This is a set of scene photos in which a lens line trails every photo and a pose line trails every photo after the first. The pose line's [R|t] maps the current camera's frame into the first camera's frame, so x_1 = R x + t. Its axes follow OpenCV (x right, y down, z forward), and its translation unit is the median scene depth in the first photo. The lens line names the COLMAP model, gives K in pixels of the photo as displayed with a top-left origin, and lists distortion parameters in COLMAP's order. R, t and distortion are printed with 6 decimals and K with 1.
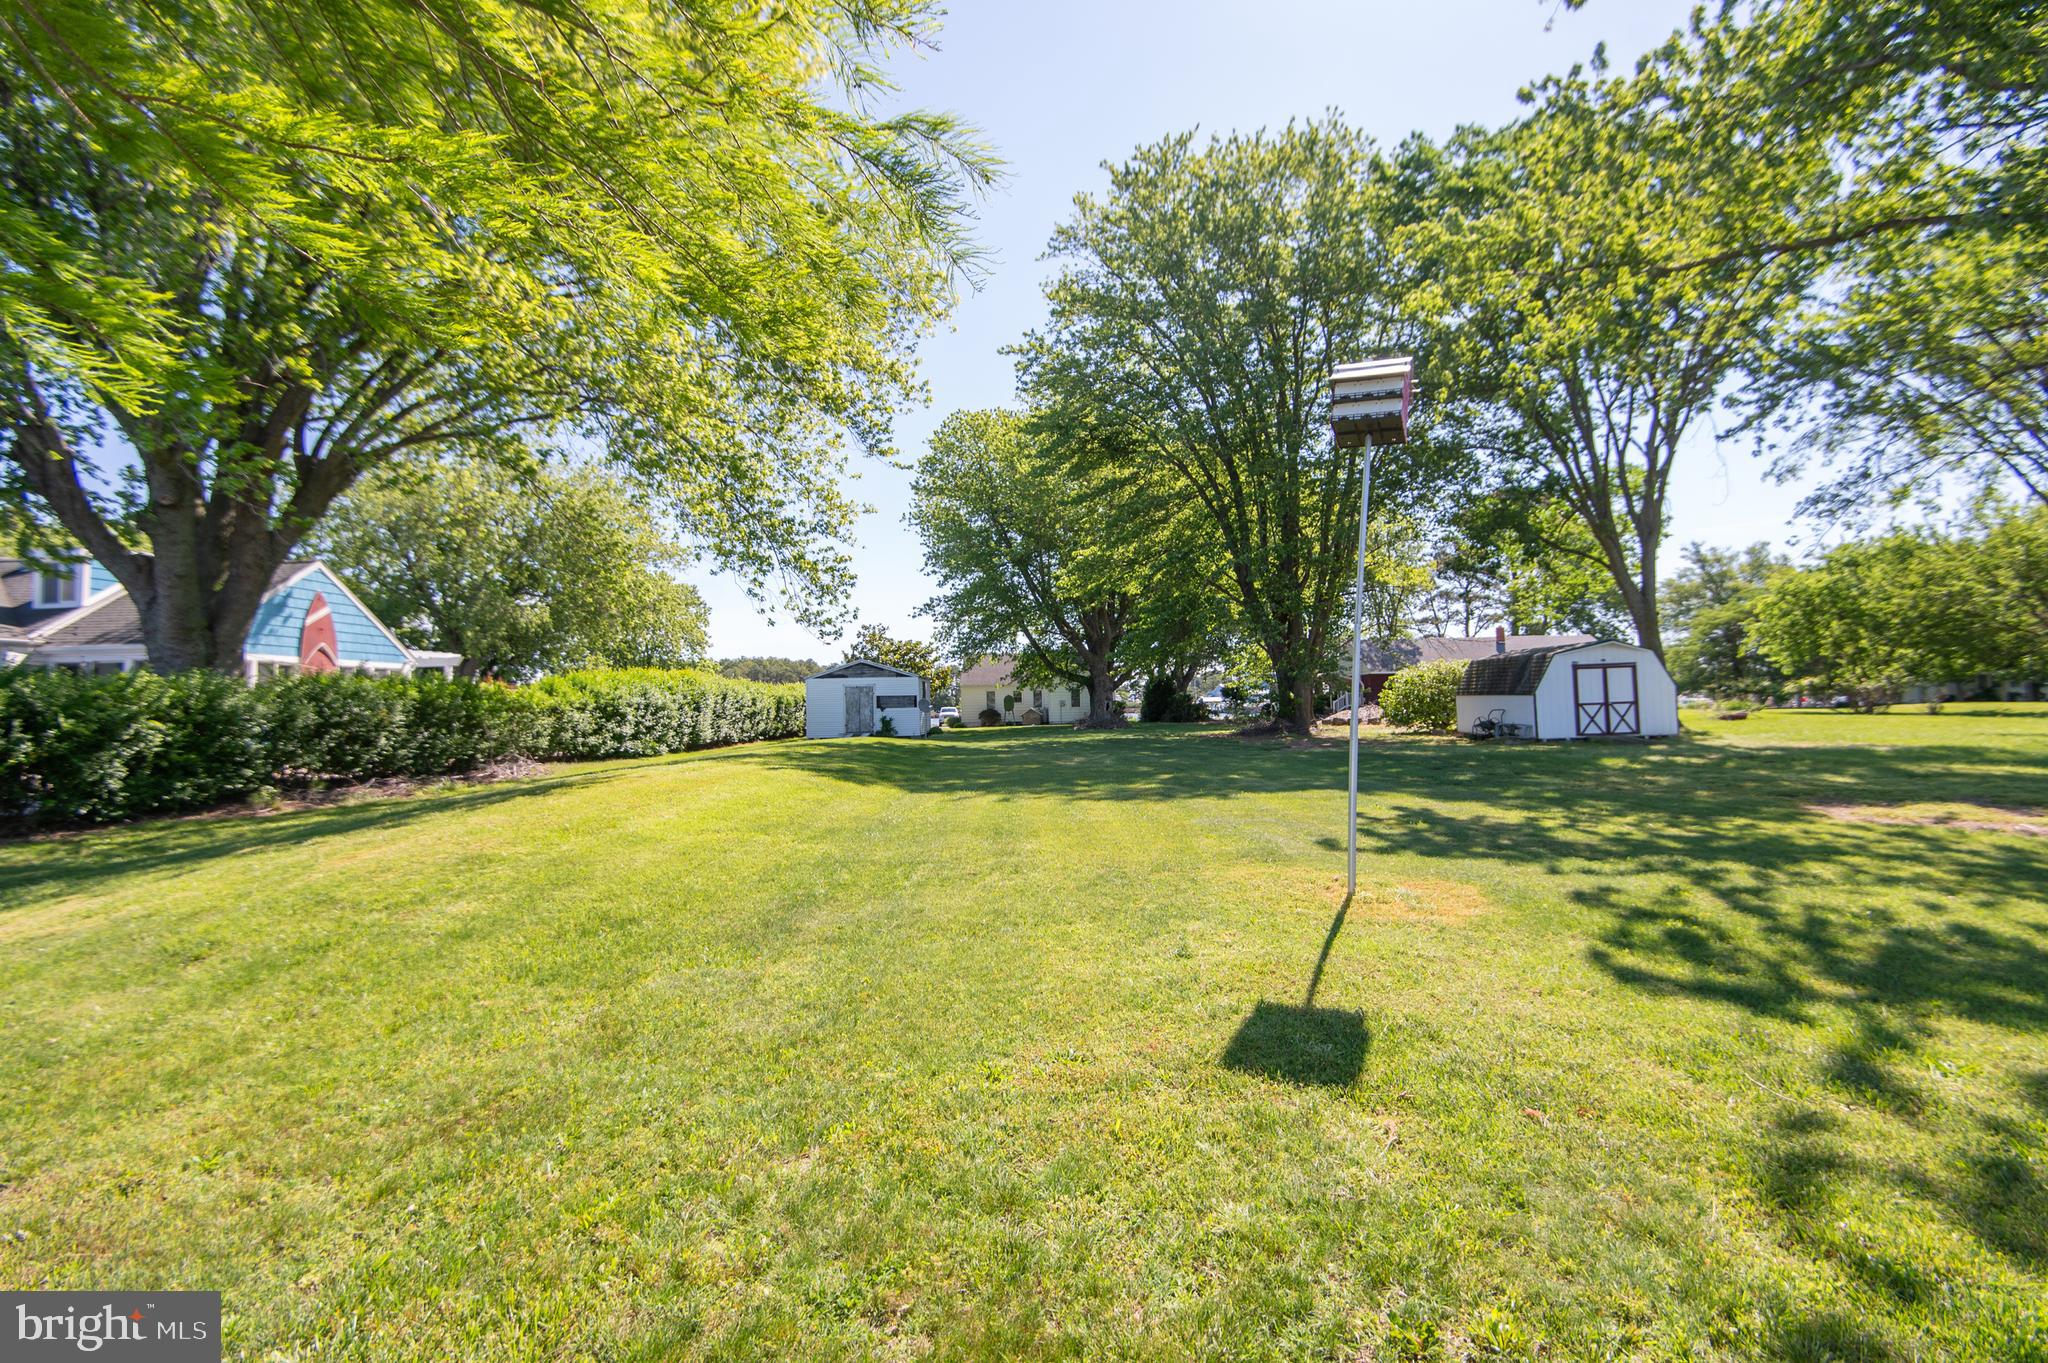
lens RADIAL K [[894.1, 0, 1026.0], [0, 894.1, 679.3], [0, 0, 1]] dist [0.045637, -0.030578]
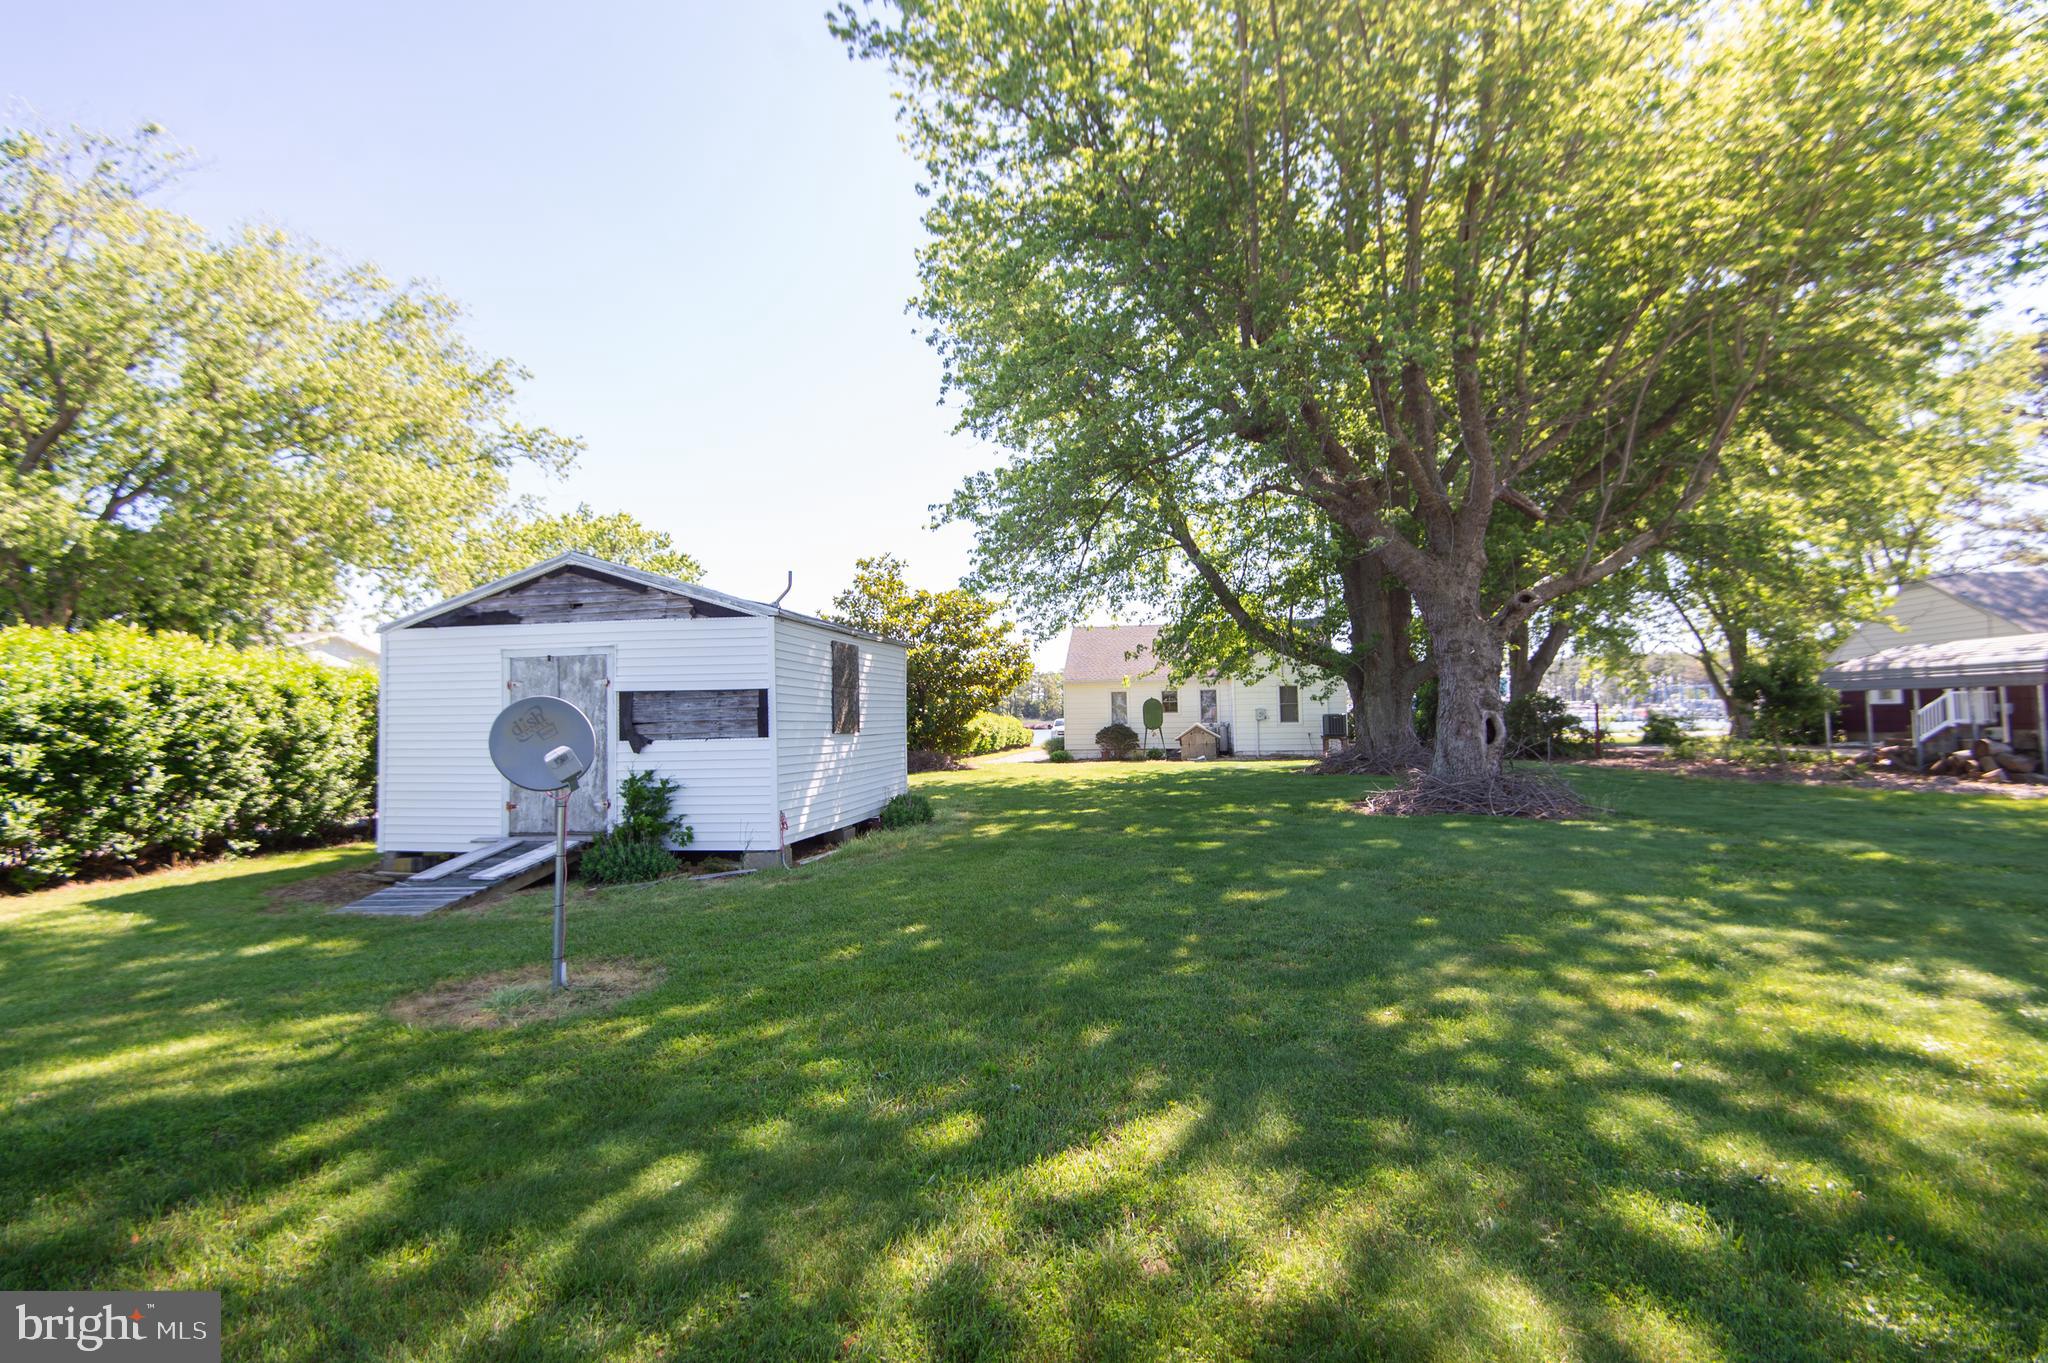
lens RADIAL K [[894.1, 0, 1026.0], [0, 894.1, 679.3], [0, 0, 1]] dist [0.045637, -0.030578]
pose [[0.986141, -0.022521, -0.164371, -0.006791], [0.020326, 0.999681, -0.015023, 0.014970], [0.164657, 0.011474, 0.986284, 0.544878]]
